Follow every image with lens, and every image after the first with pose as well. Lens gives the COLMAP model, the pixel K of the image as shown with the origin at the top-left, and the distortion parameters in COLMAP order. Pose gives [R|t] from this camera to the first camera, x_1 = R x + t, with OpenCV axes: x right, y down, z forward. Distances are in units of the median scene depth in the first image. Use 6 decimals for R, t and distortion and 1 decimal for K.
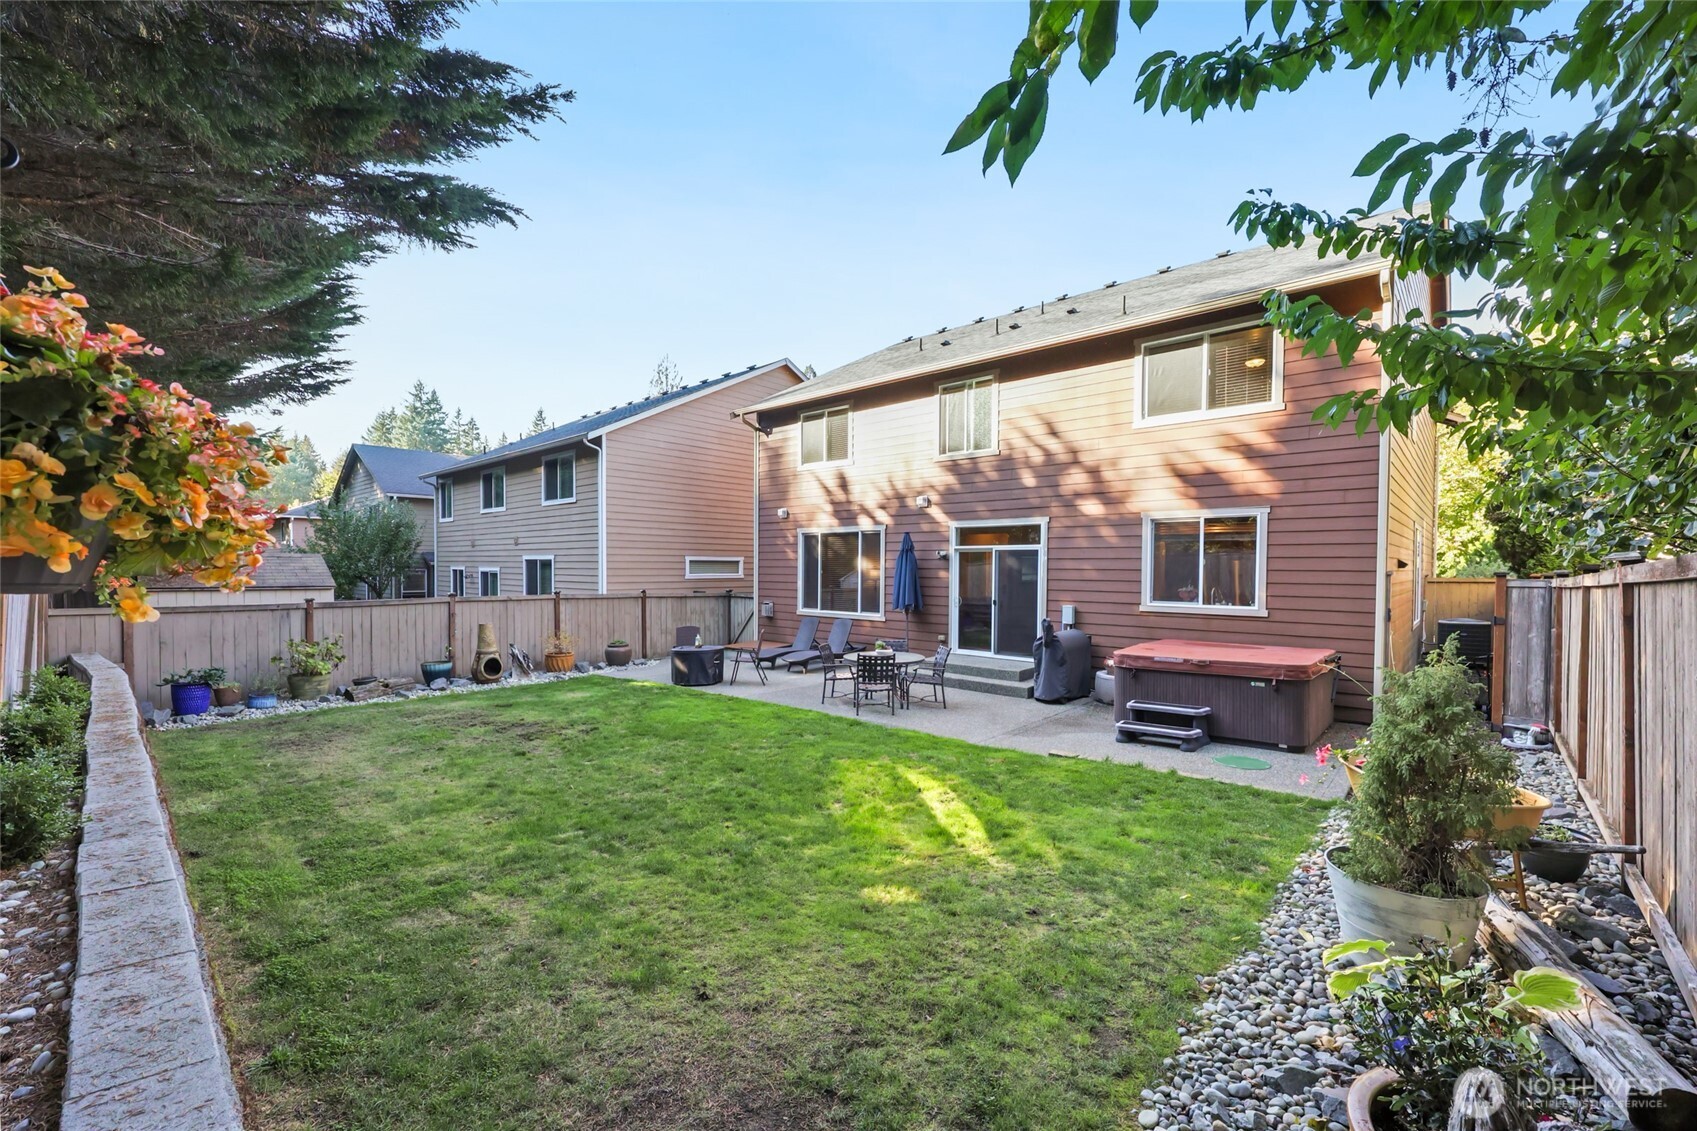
lens RADIAL K [[689.5, 0, 837.3], [0, 689.5, 597.9], [0, 0, 1]] dist [0.001161, 0.000776]
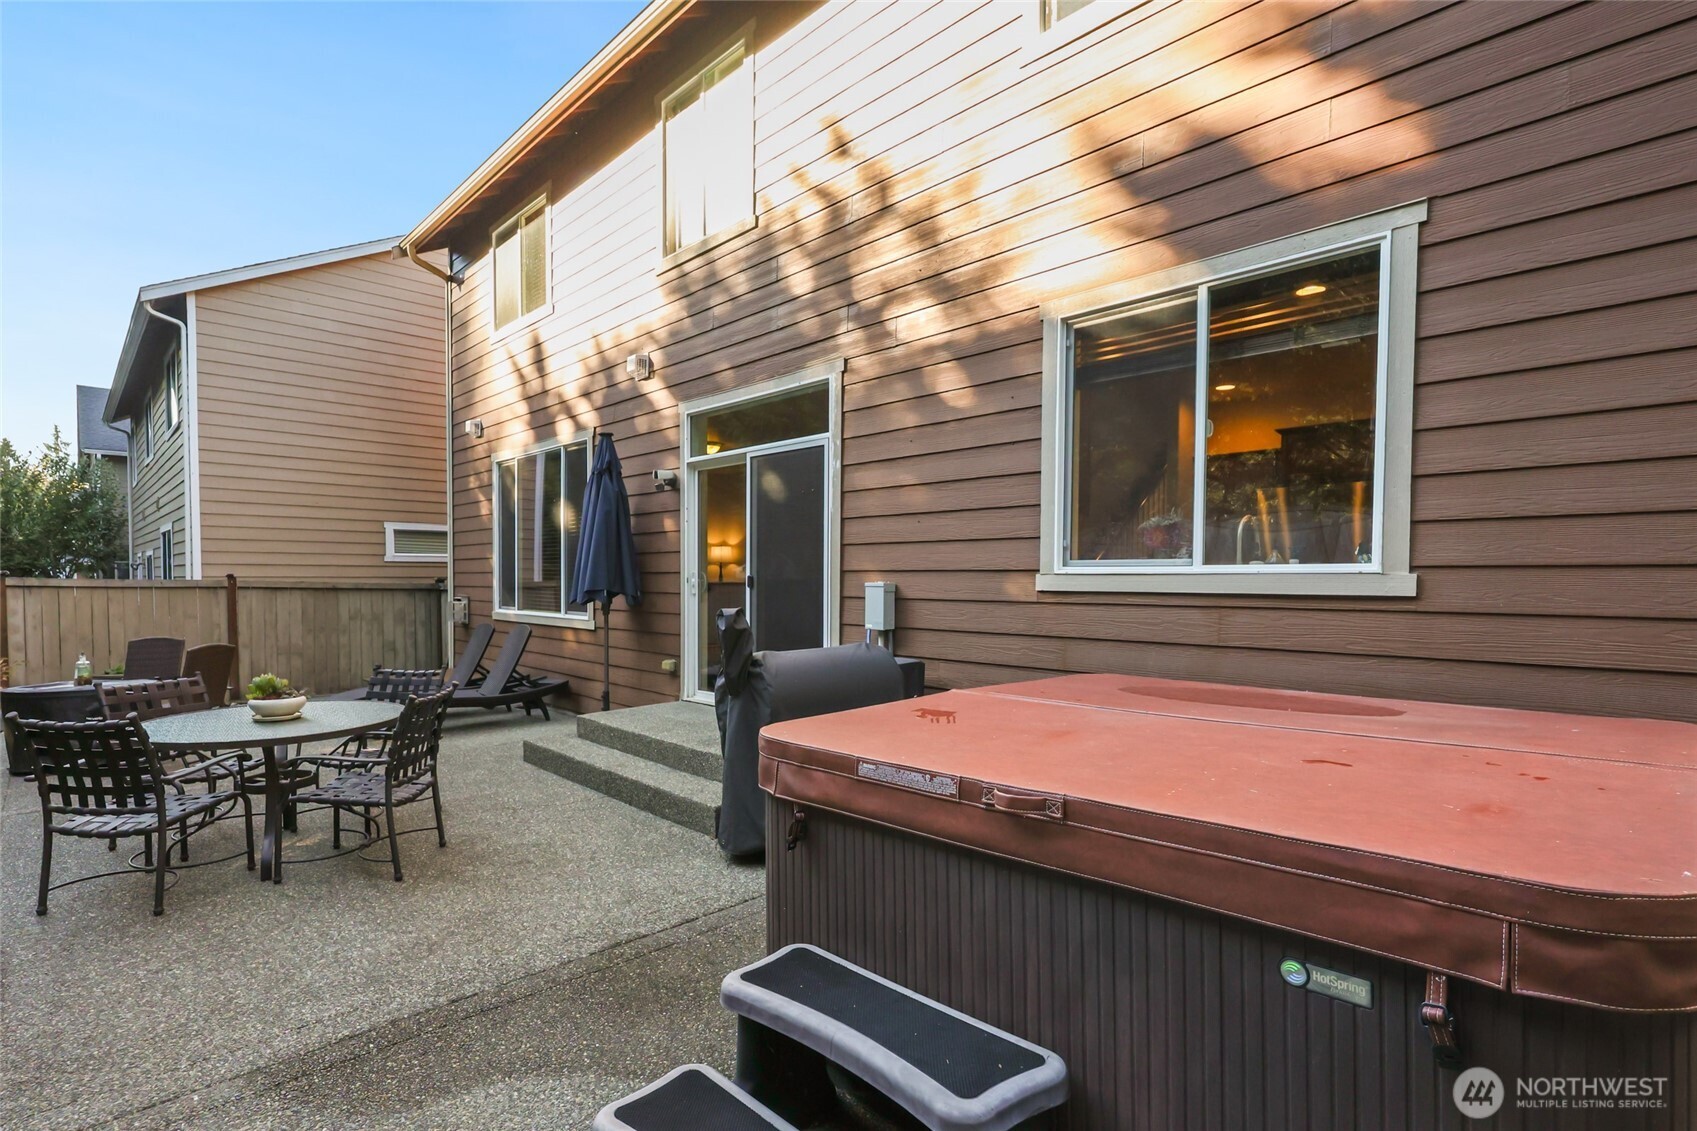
lens RADIAL K [[844.5, 0, 824.2], [0, 844.5, 565.1], [0, 0, 1]] dist [0.000629, 0.001348]
pose [[0.997278, -0.005384, -0.073537, 0.316446], [0.001152, 0.998347, -0.057464, 0.026795], [0.073725, 0.057223, 0.995636, 0.493739]]
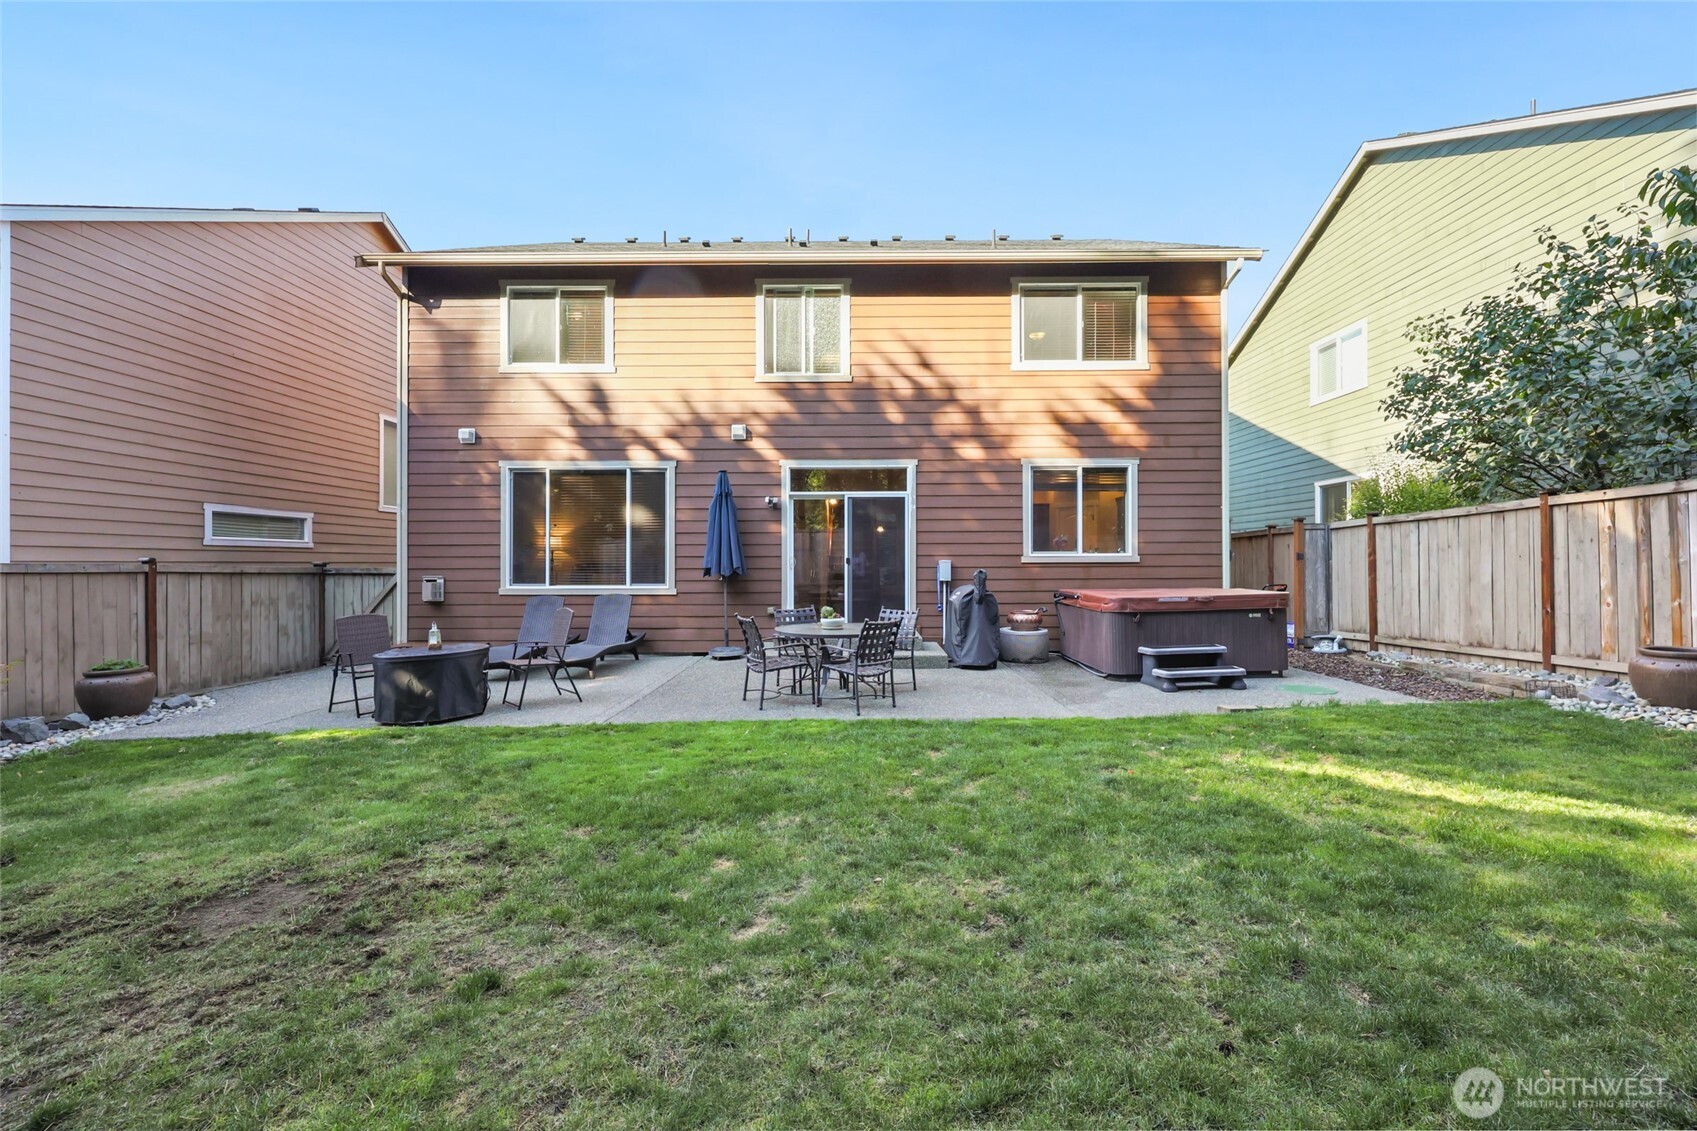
lens RADIAL K [[689.5, 0, 861.1], [0, 689.5, 569.1], [0, 0, 1]] dist [0.001161, 0.000776]
pose [[0.740043, -0.014634, 0.672401, -0.317504], [0.037146, 0.999127, -0.019139, 0.033114], [-0.671533, 0.039141, 0.739940, 0.389508]]
